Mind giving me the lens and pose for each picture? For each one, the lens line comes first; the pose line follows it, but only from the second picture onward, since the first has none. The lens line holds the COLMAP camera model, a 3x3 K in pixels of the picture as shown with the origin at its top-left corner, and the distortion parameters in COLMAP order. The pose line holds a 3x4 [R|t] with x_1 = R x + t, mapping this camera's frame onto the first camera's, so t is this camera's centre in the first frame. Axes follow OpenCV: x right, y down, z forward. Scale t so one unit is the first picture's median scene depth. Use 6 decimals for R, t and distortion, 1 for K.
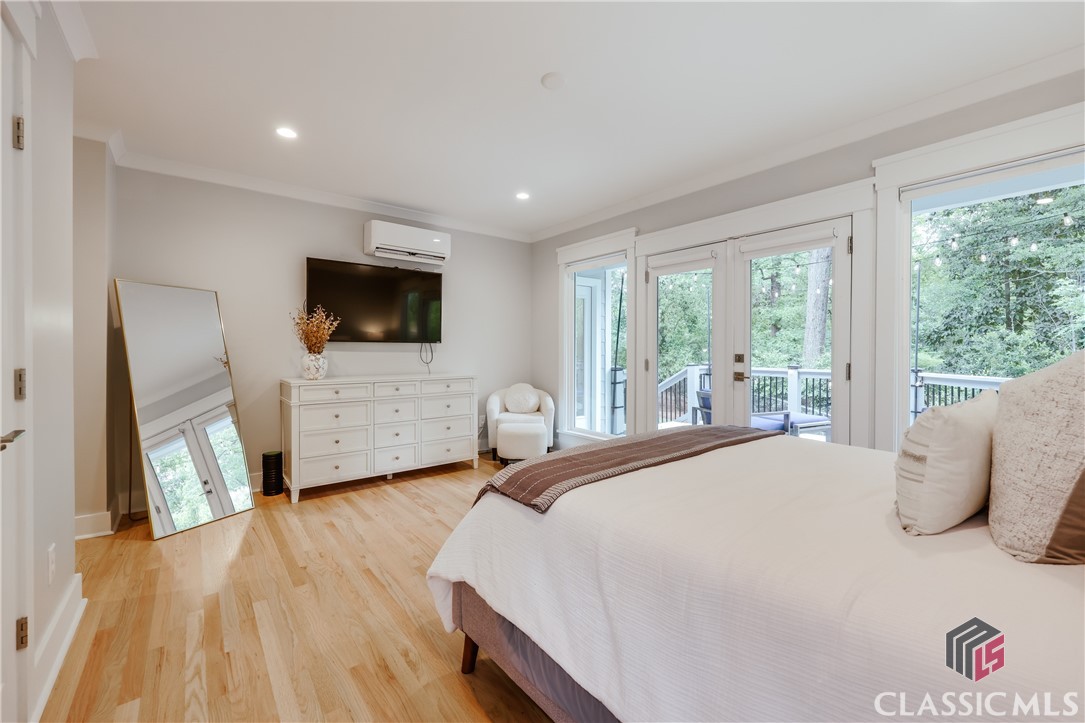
lens RADIAL K [[444.0, 0, 543.9], [0, 444.0, 358.1], [0, 0, 1]] dist [0.000376, 0.000188]
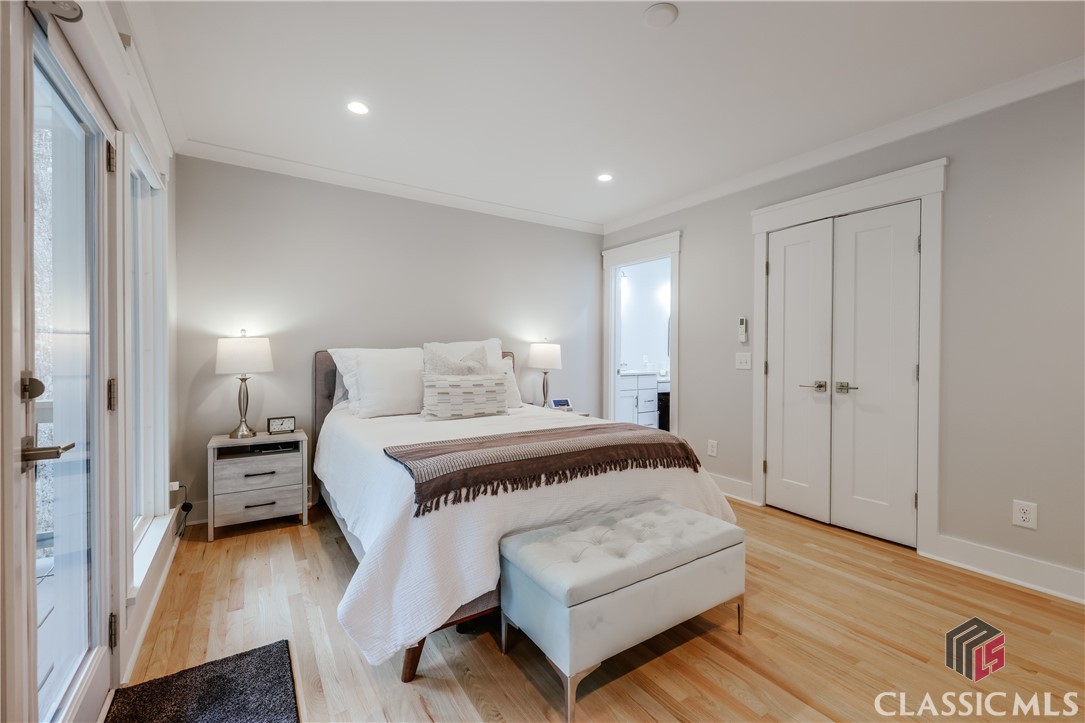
lens RADIAL K [[444.0, 0, 543.9], [0, 444.0, 358.1], [0, 0, 1]] dist [0.000376, 0.000188]
pose [[-0.995843, -0.008651, 0.090675, 0.095057], [-0.005714, 0.999452, 0.032604, -0.018831], [-0.090908, 0.031950, -0.995347, 1.094165]]
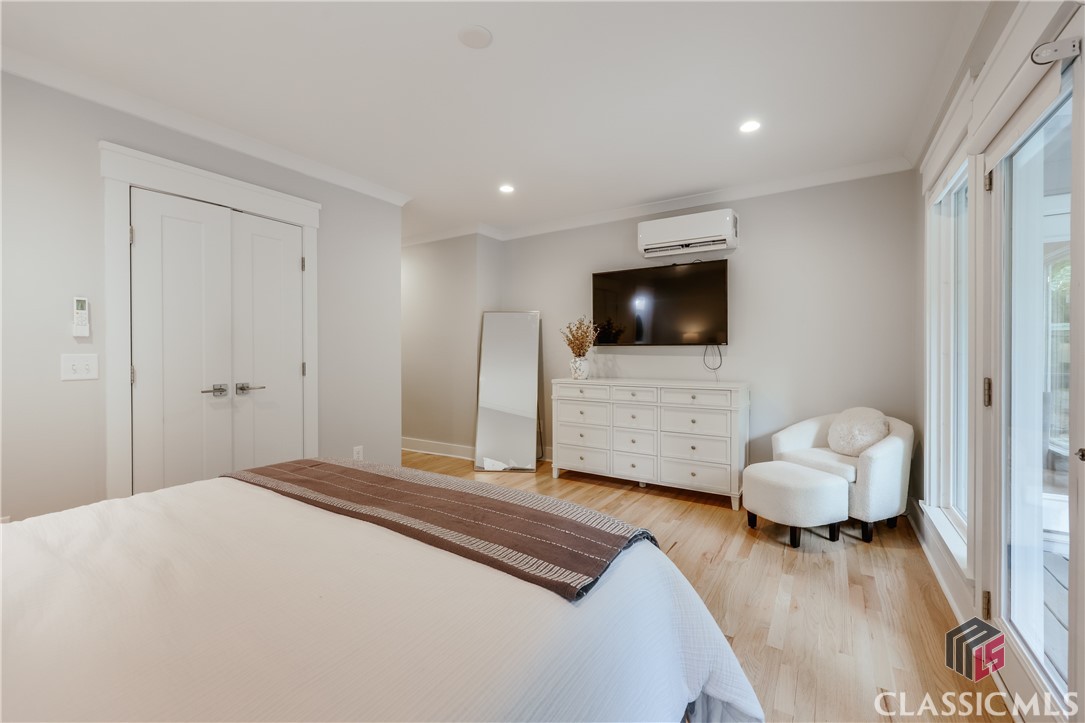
lens RADIAL K [[444.0, 0, 543.9], [0, 444.0, 358.1], [0, 0, 1]] dist [0.000376, 0.000188]
pose [[0.314900, 0.008413, -0.949088, 0.528494], [-0.016888, 0.999852, 0.003259, -0.008241], [0.948975, 0.015002, 0.314995, 0.517439]]
